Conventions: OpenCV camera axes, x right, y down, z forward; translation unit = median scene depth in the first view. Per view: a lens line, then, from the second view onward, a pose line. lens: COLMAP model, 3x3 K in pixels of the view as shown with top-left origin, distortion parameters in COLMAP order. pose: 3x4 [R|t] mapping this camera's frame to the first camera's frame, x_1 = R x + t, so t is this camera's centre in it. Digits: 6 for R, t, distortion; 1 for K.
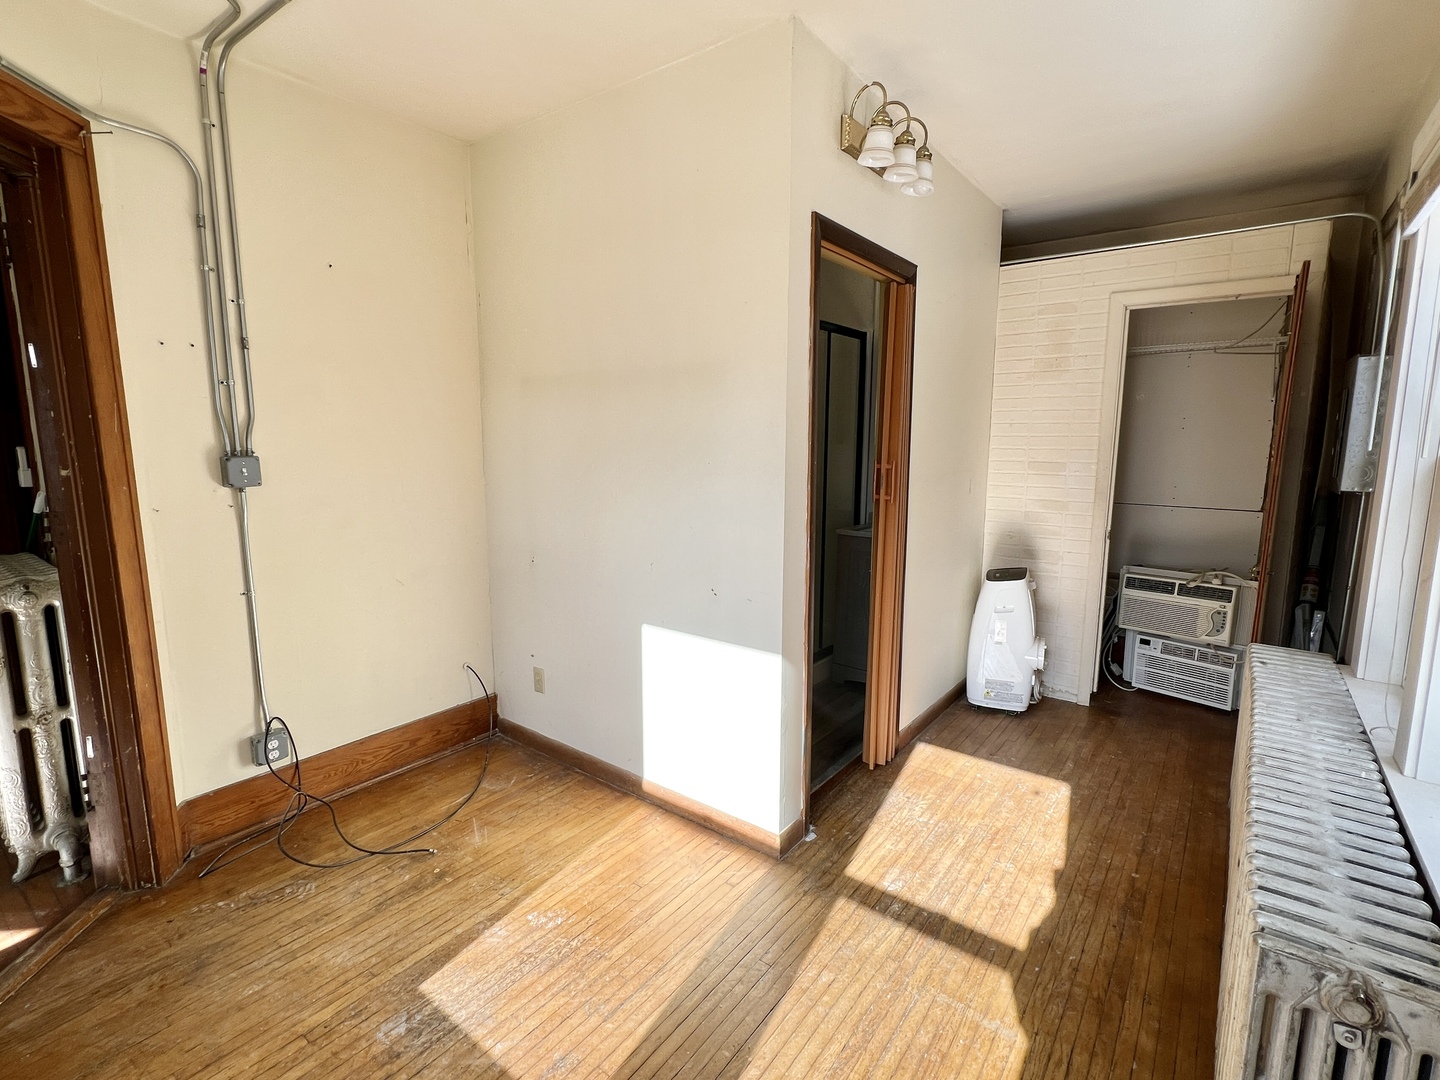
lens RADIAL K [[679.1, 0, 717.5], [0, 679.1, 539.7], [0, 0, 1]] dist [-0.002167, -0.000958]
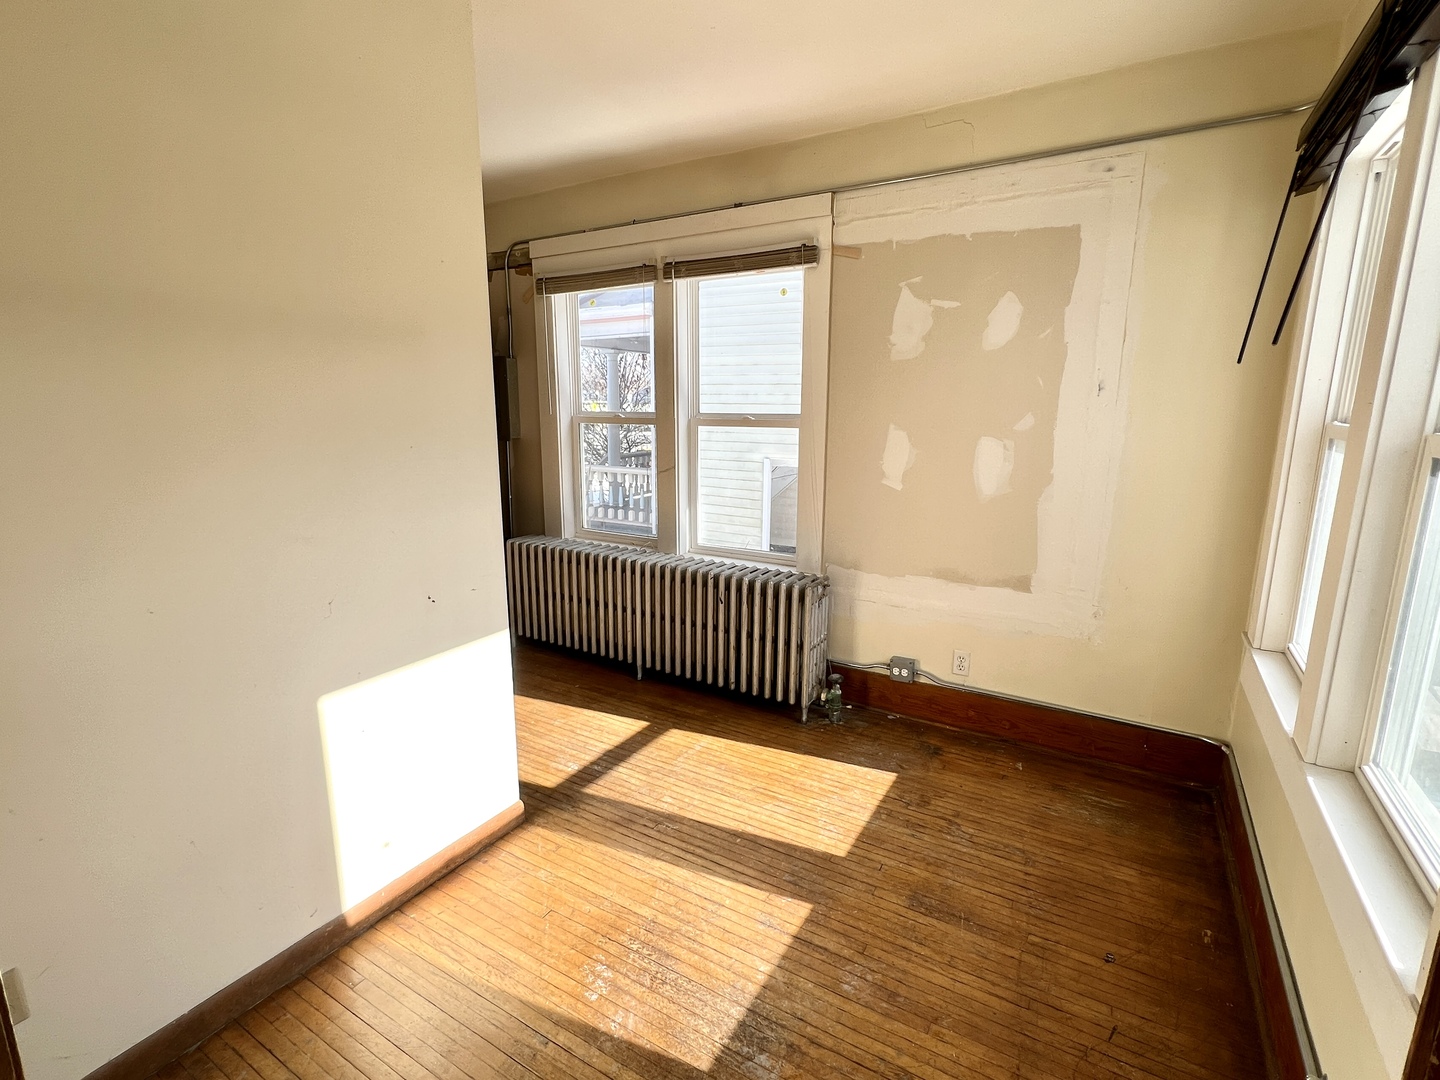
lens RADIAL K [[679.1, 0, 717.7], [0, 679.1, 536.5], [0, 0, 1]] dist [-0.002167, -0.000958]
pose [[-0.111590, -0.196783, 0.974076, -1.126986], [0.143609, 0.966716, 0.211748, -0.166799], [-0.983323, 0.163515, -0.079616, 0.932107]]
